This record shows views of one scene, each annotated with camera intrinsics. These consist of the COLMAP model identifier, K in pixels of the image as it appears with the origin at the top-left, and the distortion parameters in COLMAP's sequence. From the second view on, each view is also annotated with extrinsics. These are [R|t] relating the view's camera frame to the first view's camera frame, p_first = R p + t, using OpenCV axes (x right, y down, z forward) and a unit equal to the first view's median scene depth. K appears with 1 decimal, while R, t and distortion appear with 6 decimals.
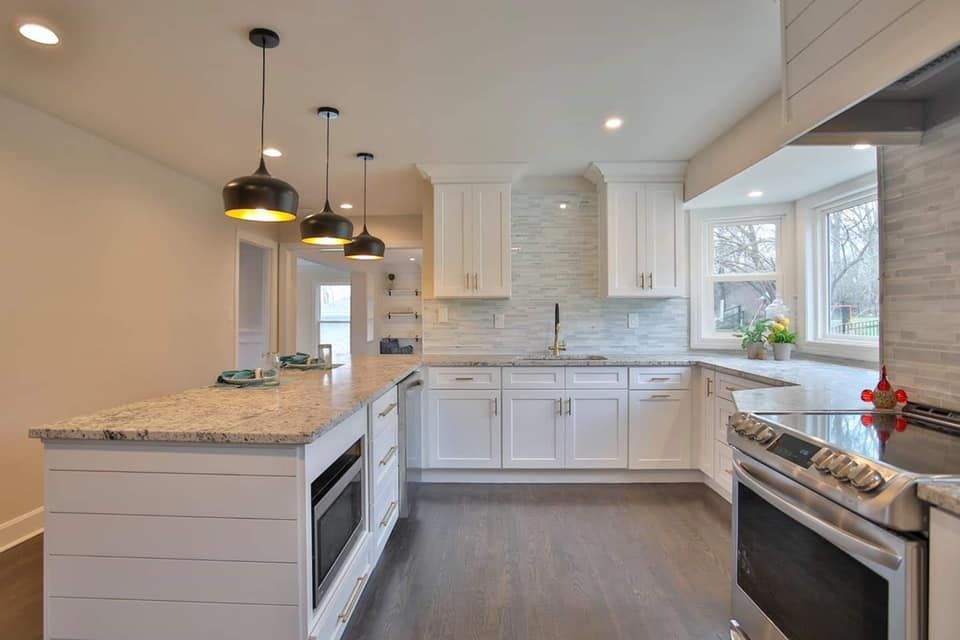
lens RADIAL K [[516.0, 0, 478.1], [0, 516.0, 311.2], [0, 0, 1]] dist [-0.034705, -0.001277]
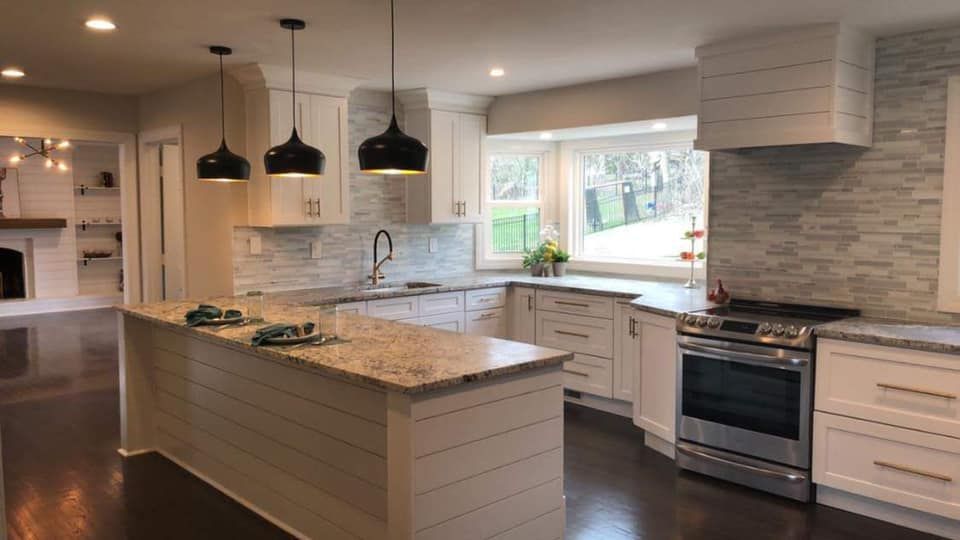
lens RADIAL K [[744.0, 0, 479.4], [0, 744.0, 272.5], [0, 0, 1]] dist [0.031727, -0.001781]
pose [[0.701928, -0.058954, 0.709804, -0.719540], [-0.006478, 0.995999, 0.089131, -0.062775], [-0.712219, -0.067162, 0.698737, -0.098570]]
